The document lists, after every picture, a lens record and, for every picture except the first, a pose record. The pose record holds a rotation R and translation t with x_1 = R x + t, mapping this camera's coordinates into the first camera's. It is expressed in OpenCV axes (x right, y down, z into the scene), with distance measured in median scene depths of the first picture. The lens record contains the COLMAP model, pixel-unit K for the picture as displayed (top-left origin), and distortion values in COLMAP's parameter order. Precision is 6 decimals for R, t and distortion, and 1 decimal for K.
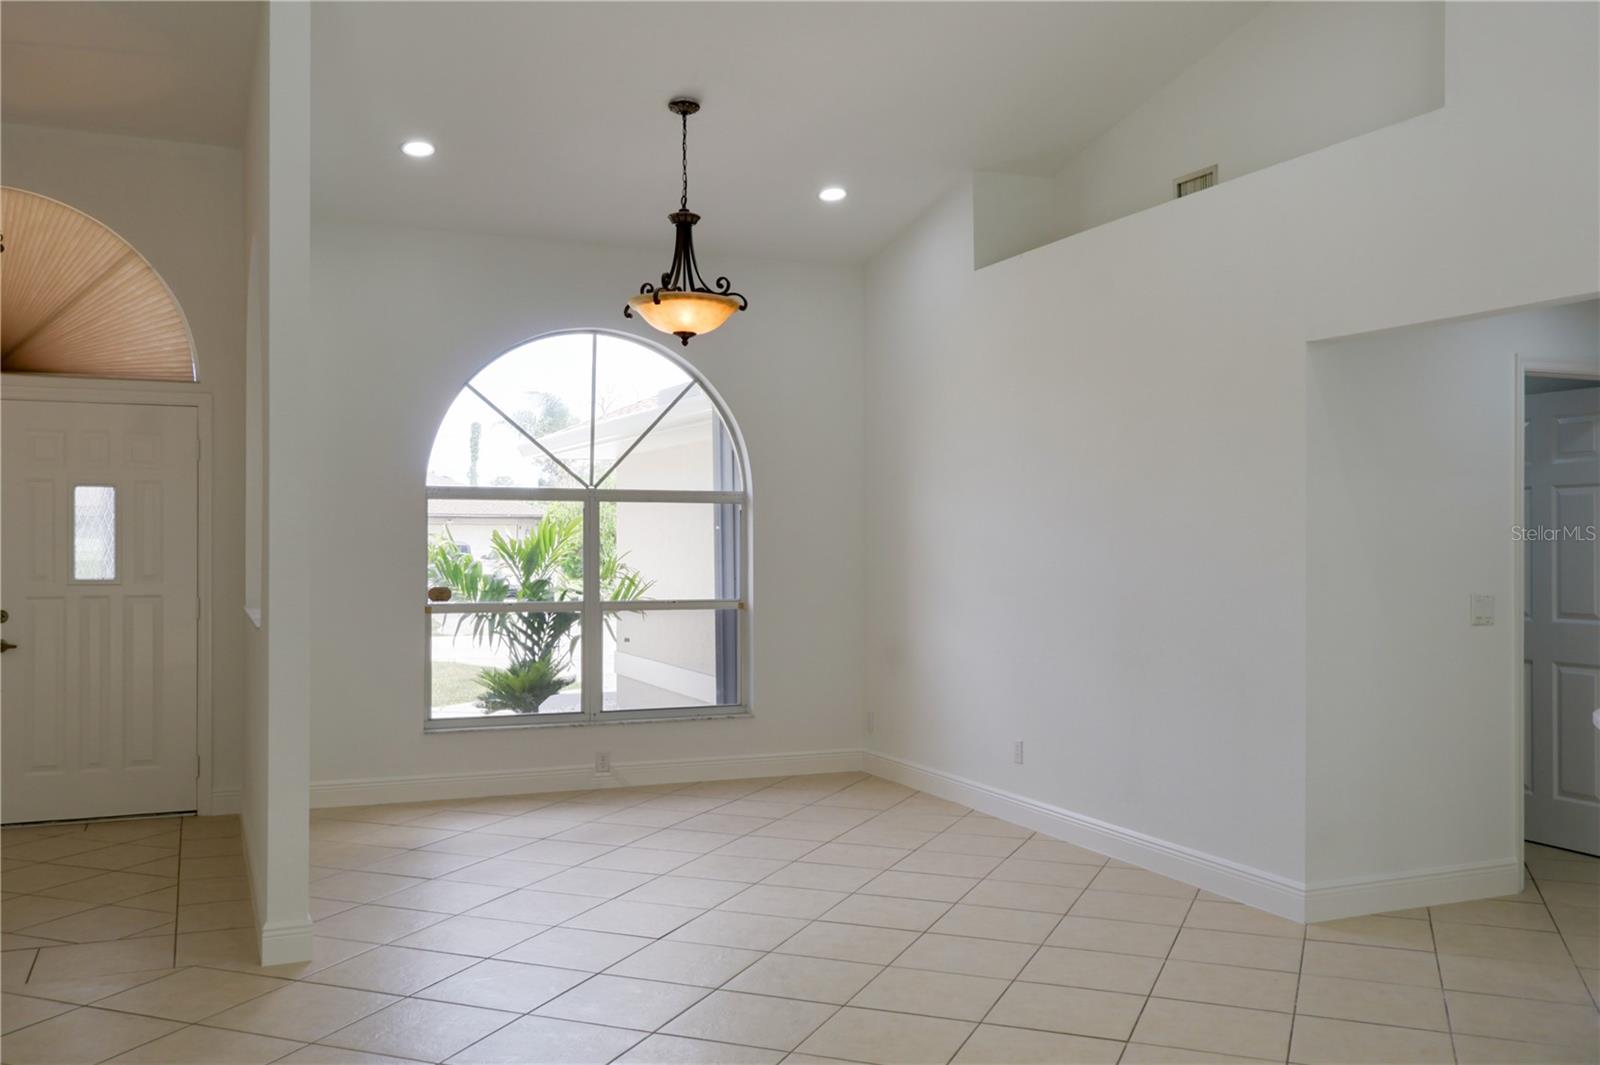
lens RADIAL K [[1445.6, 0, 800.0], [0, 1445.6, 532.5], [0, 0, 1]] dist [-0.000981, -0.002747]
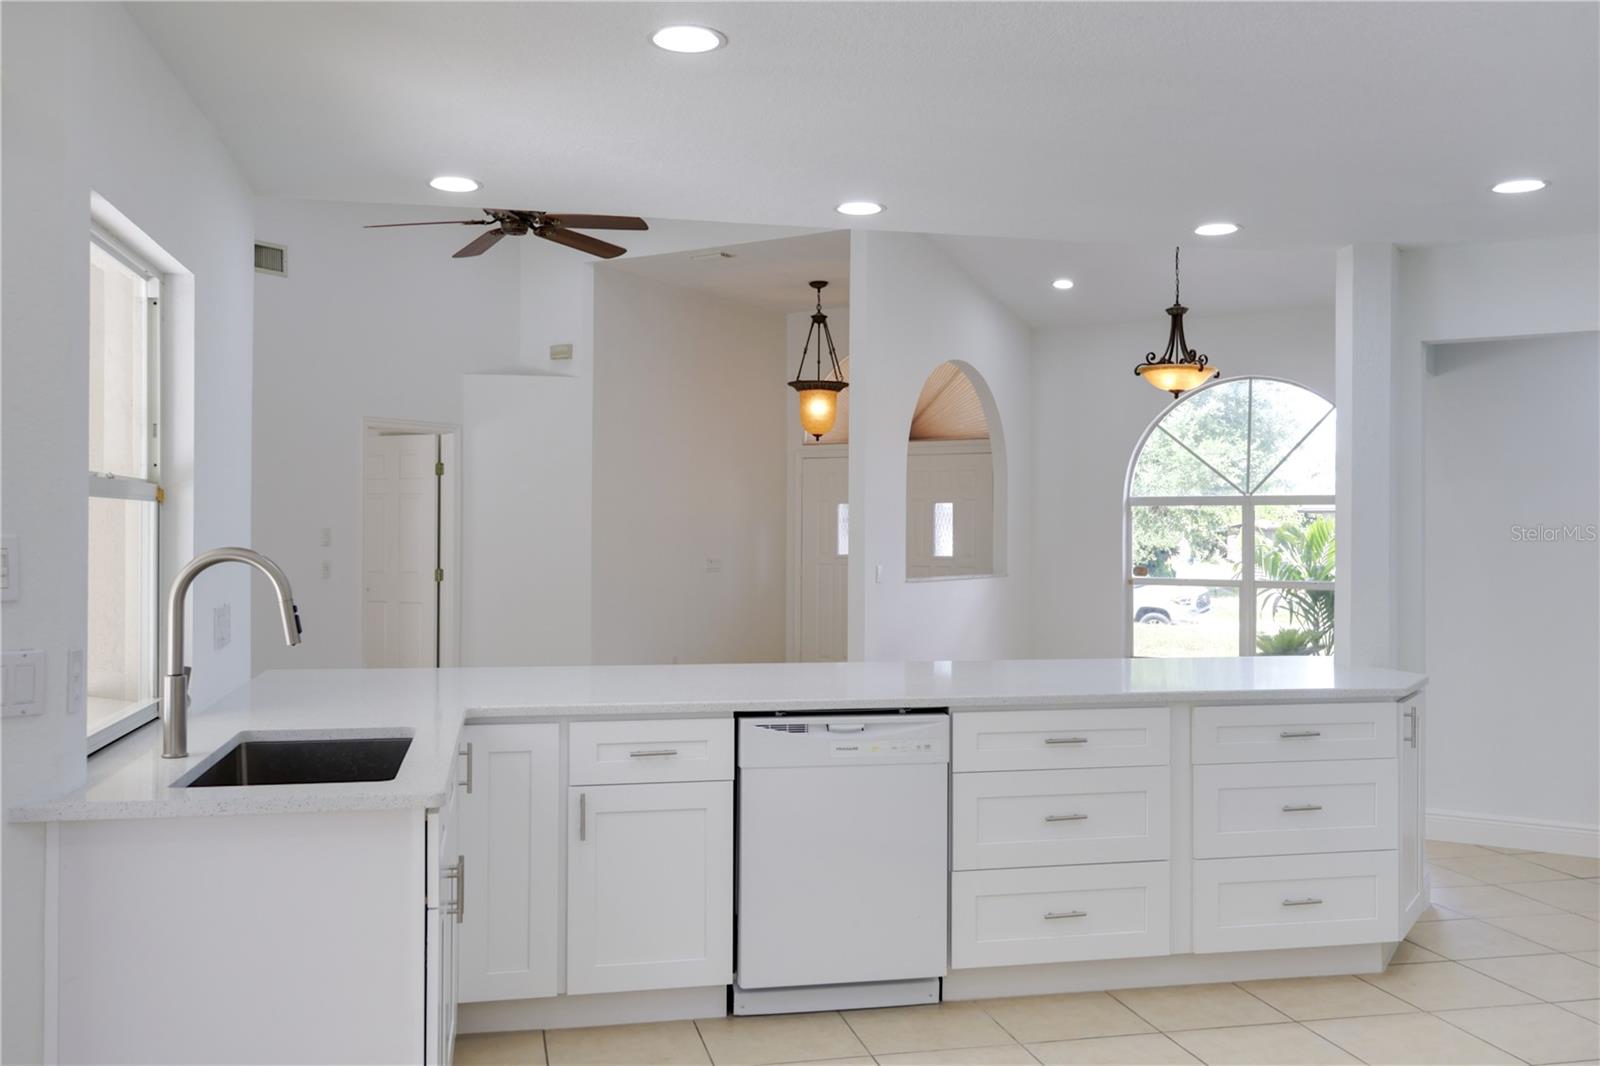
lens RADIAL K [[1366.1, 0, 779.6], [0, 1366.1, 528.0], [0, 0, 1]] dist [-0.004783, -0.012862]
pose [[0.542611, -0.000214, -0.839984, 0.685600], [0.003640, 0.999991, 0.002096, -0.004490], [0.839977, -0.004195, 0.542607, -0.052799]]
